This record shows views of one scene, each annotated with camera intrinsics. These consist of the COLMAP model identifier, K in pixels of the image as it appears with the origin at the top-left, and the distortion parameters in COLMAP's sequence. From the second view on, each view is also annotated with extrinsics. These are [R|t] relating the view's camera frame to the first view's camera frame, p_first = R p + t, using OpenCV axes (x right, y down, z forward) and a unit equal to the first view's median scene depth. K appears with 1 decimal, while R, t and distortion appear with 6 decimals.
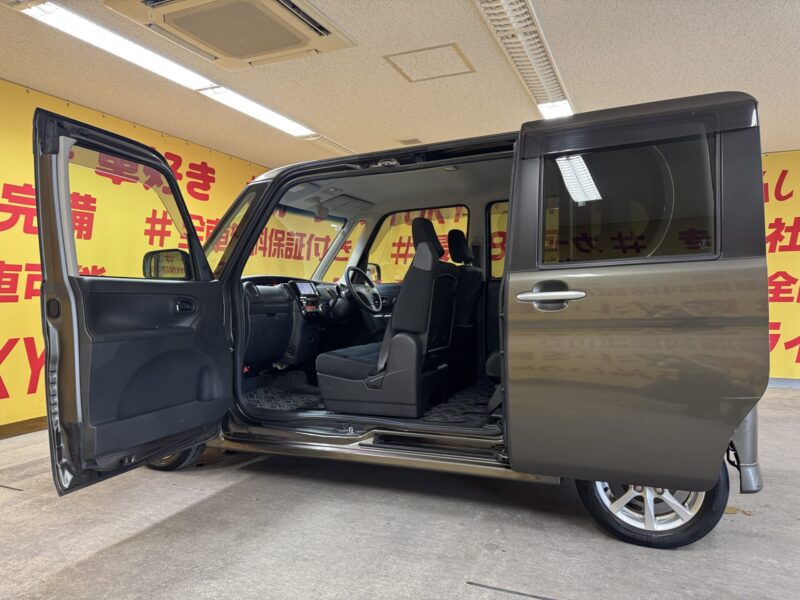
lens RADIAL K [[581.3, 0, 423.3], [0, 581.3, 287.1], [0, 0, 1]] dist [-0.000599, -0.009727]
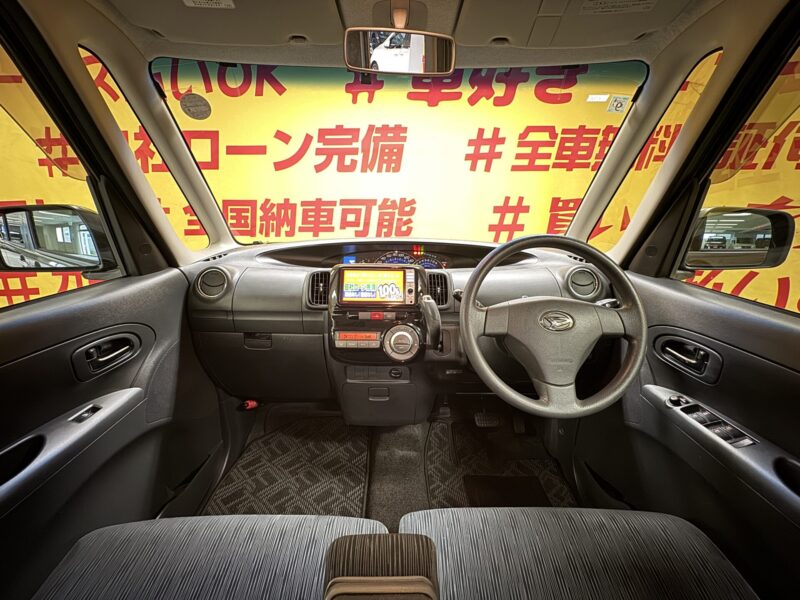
lens RADIAL K [[319.4, 0, 396.3], [0, 319.4, 298.3], [0, 0, 1]] dist [0.005193, -0.001931]
pose [[0.364955, 0.289756, -0.884788, 0.007172], [0.018073, 0.947953, 0.317897, -0.042968], [0.930850, -0.132009, 0.340723, 0.671752]]
